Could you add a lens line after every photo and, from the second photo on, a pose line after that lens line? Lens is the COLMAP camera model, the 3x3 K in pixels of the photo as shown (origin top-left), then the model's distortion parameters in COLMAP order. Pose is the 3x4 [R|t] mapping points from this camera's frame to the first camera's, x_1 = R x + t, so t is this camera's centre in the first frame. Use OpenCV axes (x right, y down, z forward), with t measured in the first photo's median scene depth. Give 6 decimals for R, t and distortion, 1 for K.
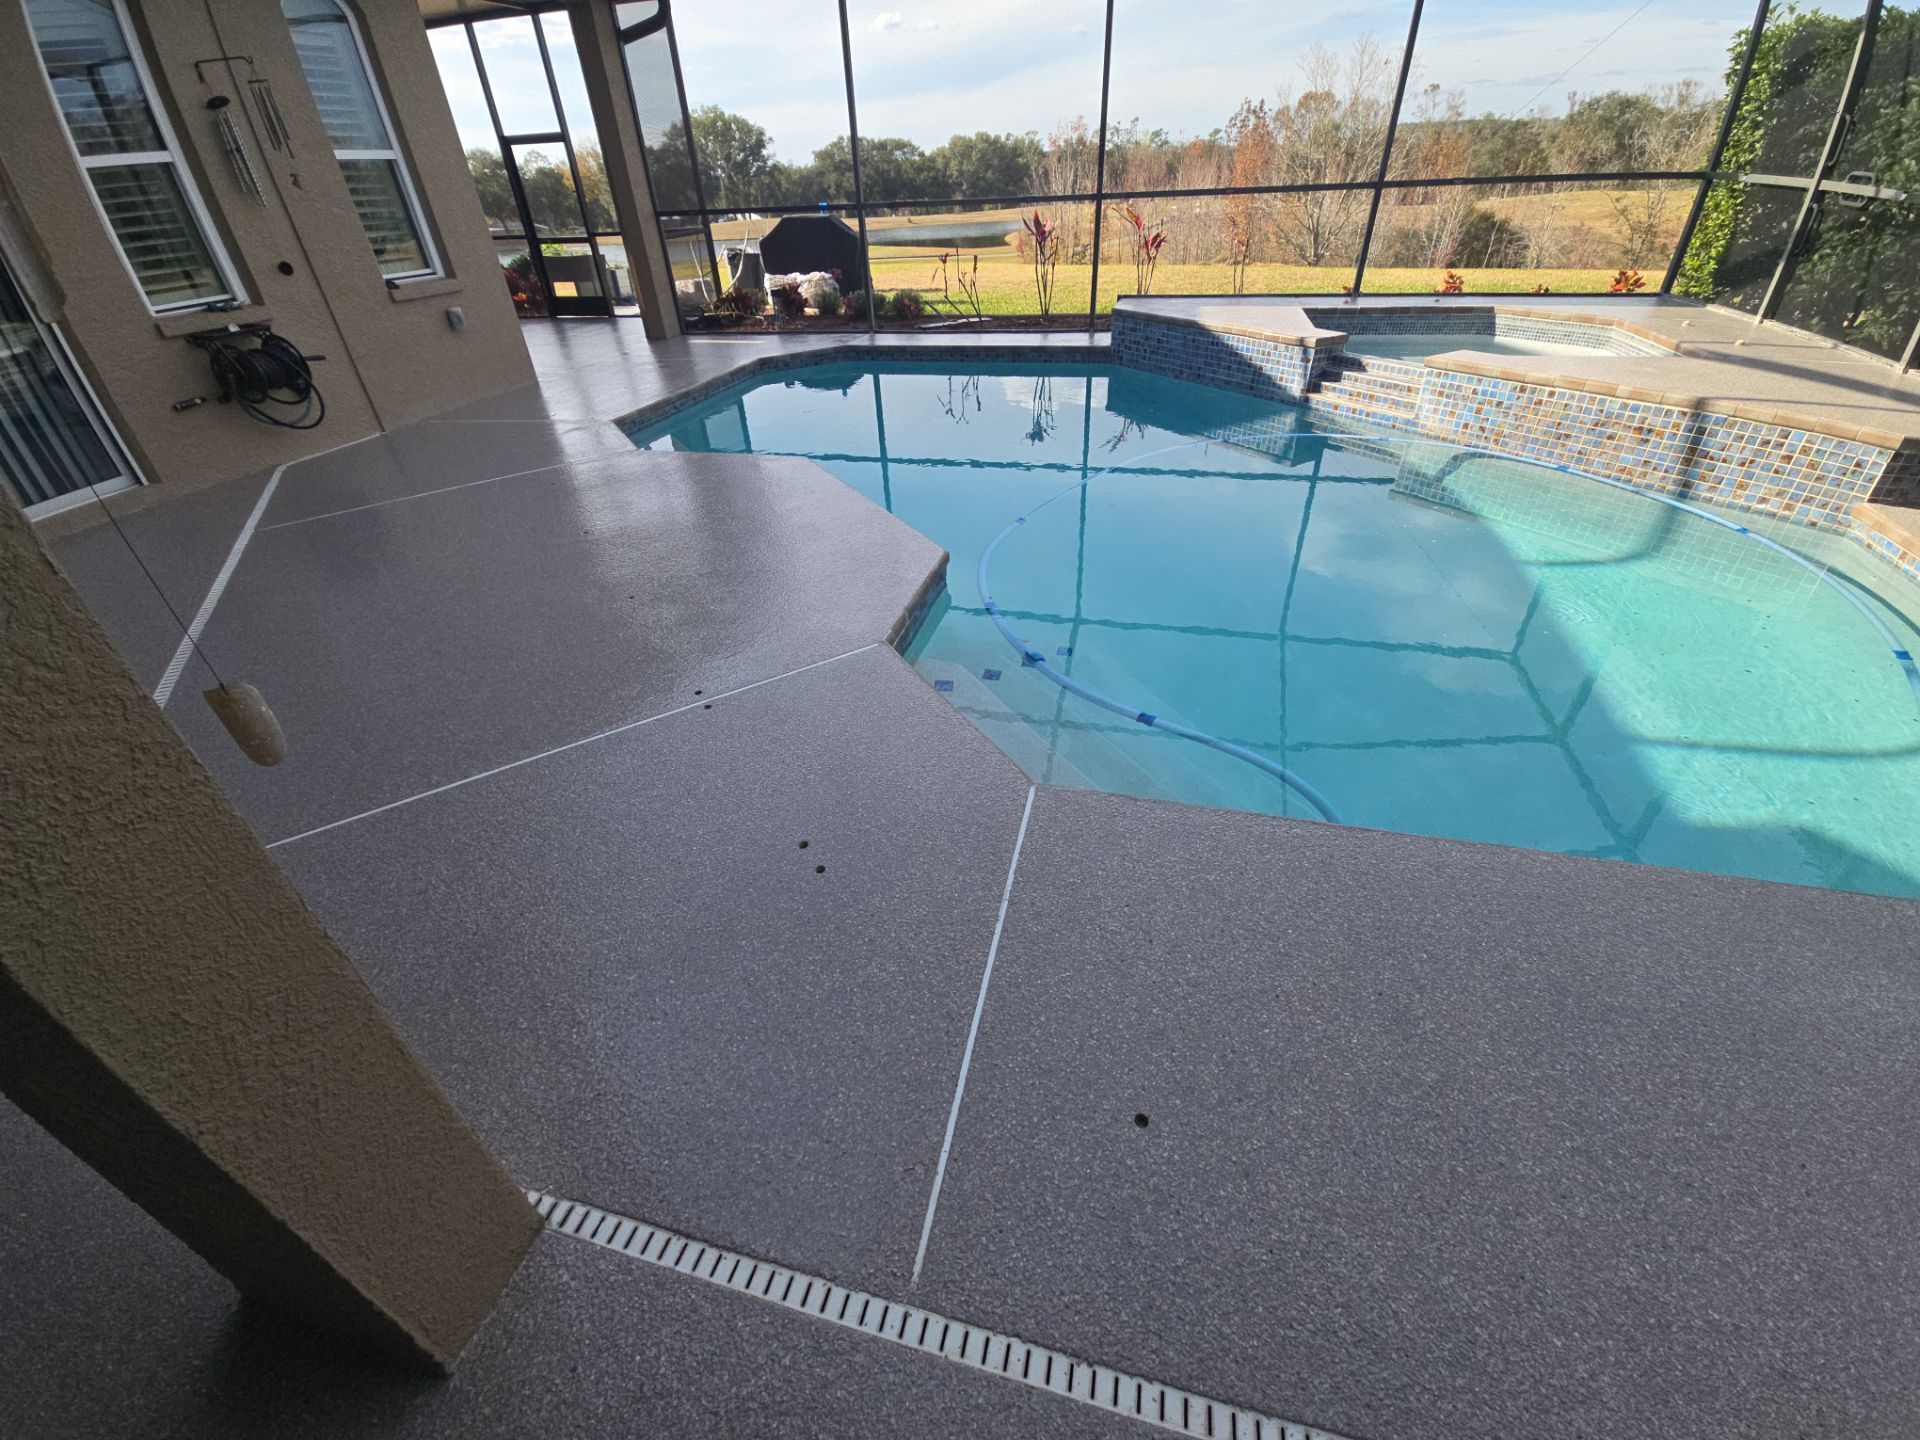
lens RADIAL K [[774.2, 0, 959.5], [0, 774.2, 674.4], [0, 0, 1]] dist [0.001210, -0.009622]
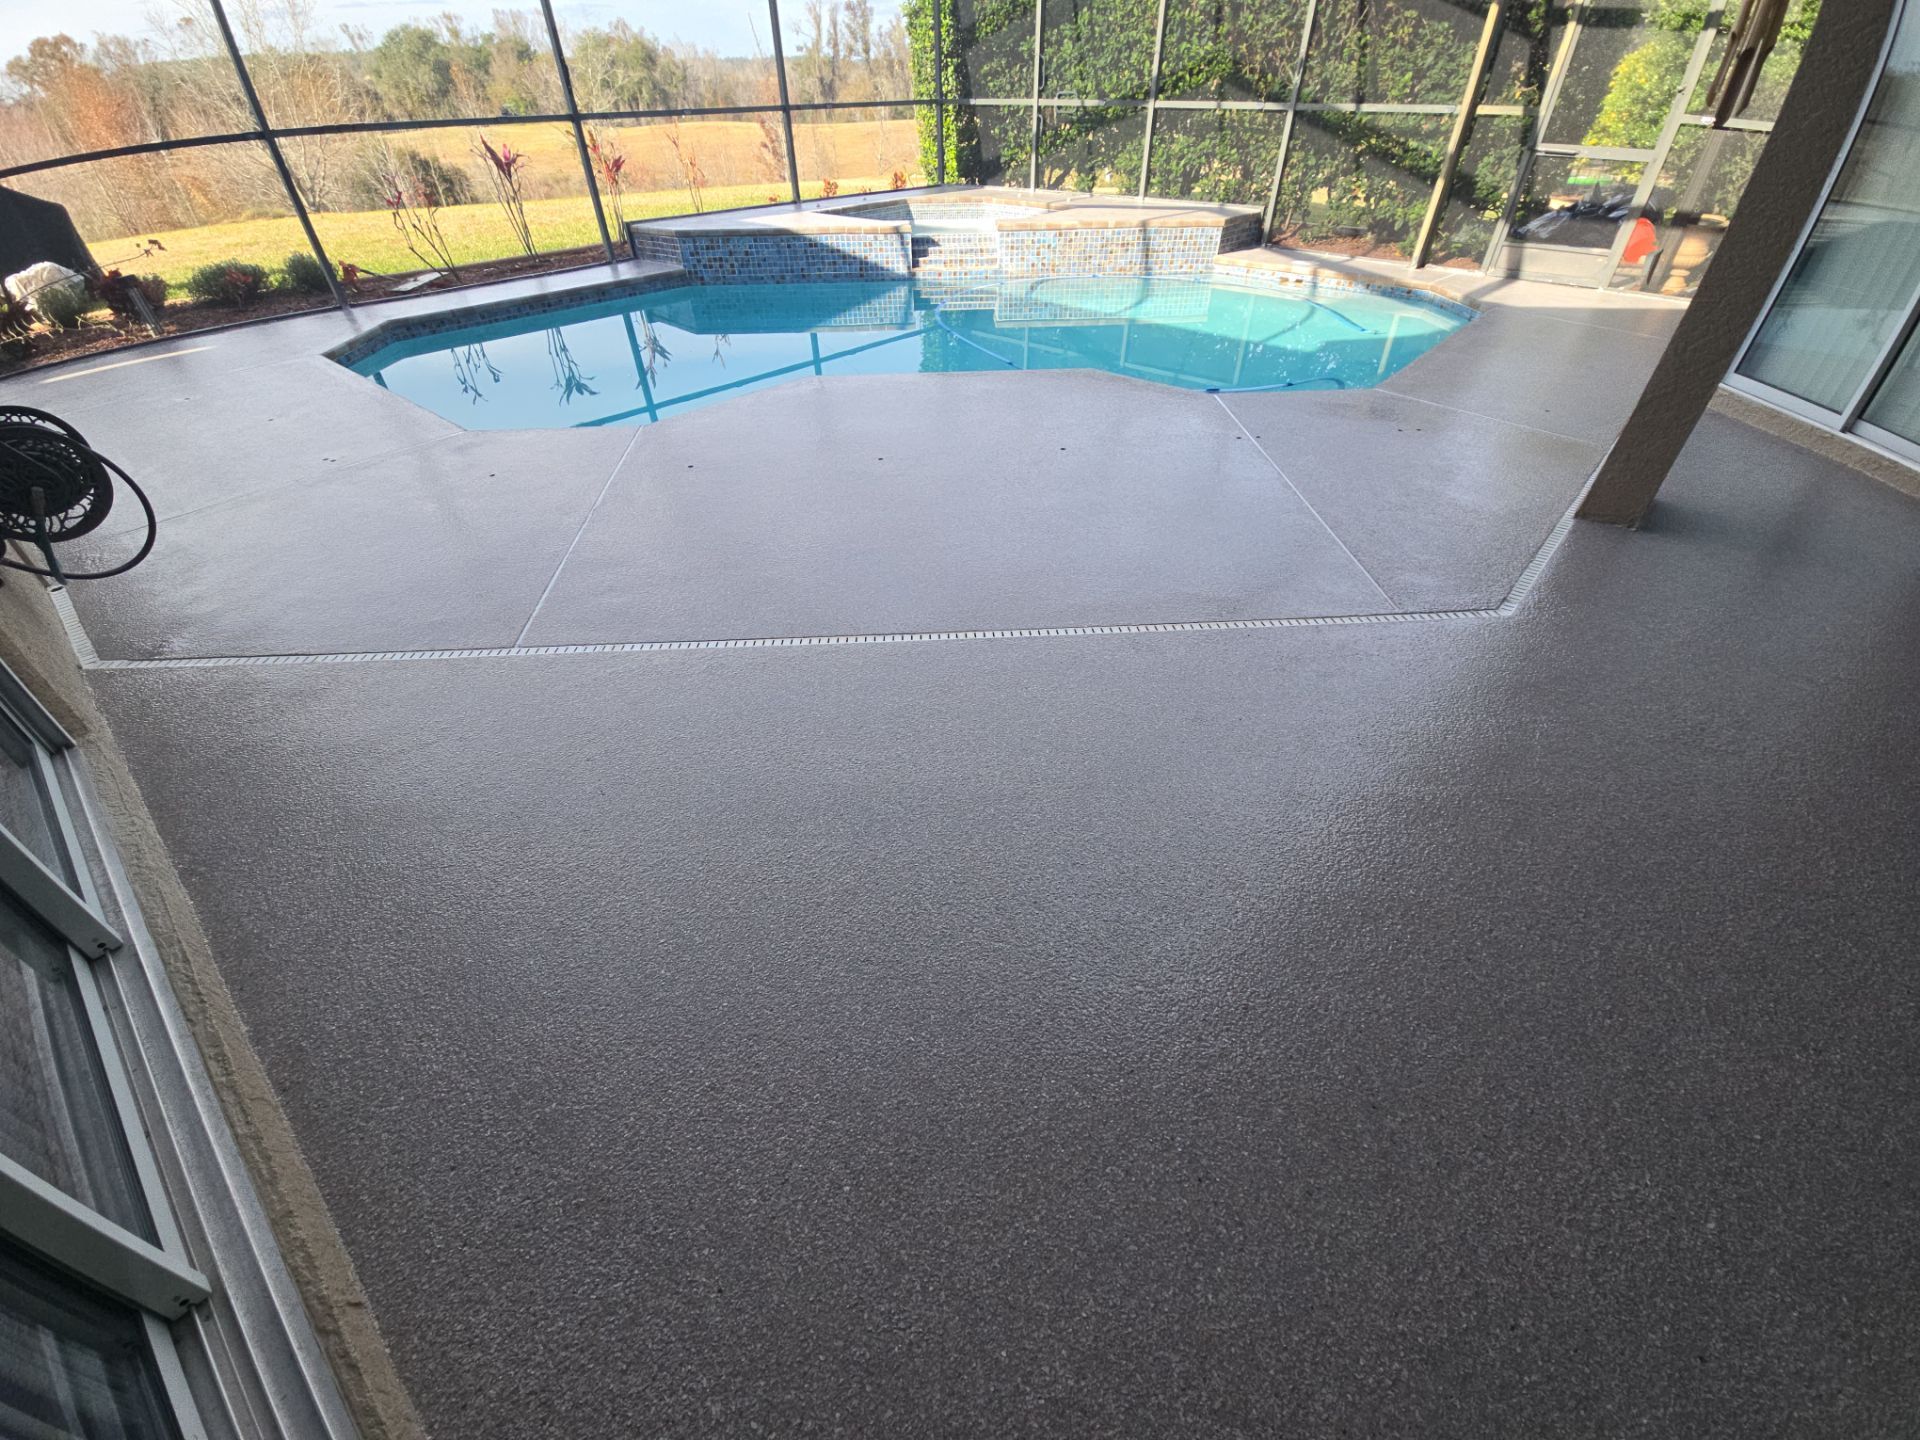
lens RADIAL K [[774.2, 0, 959.5], [0, 774.2, 674.4], [0, 0, 1]] dist [0.001210, -0.009622]
pose [[0.486114, -0.503299, 0.714411, -0.797897], [0.469385, 0.839943, 0.272348, -0.106805], [-0.737137, 0.202941, 0.644549, 0.237936]]
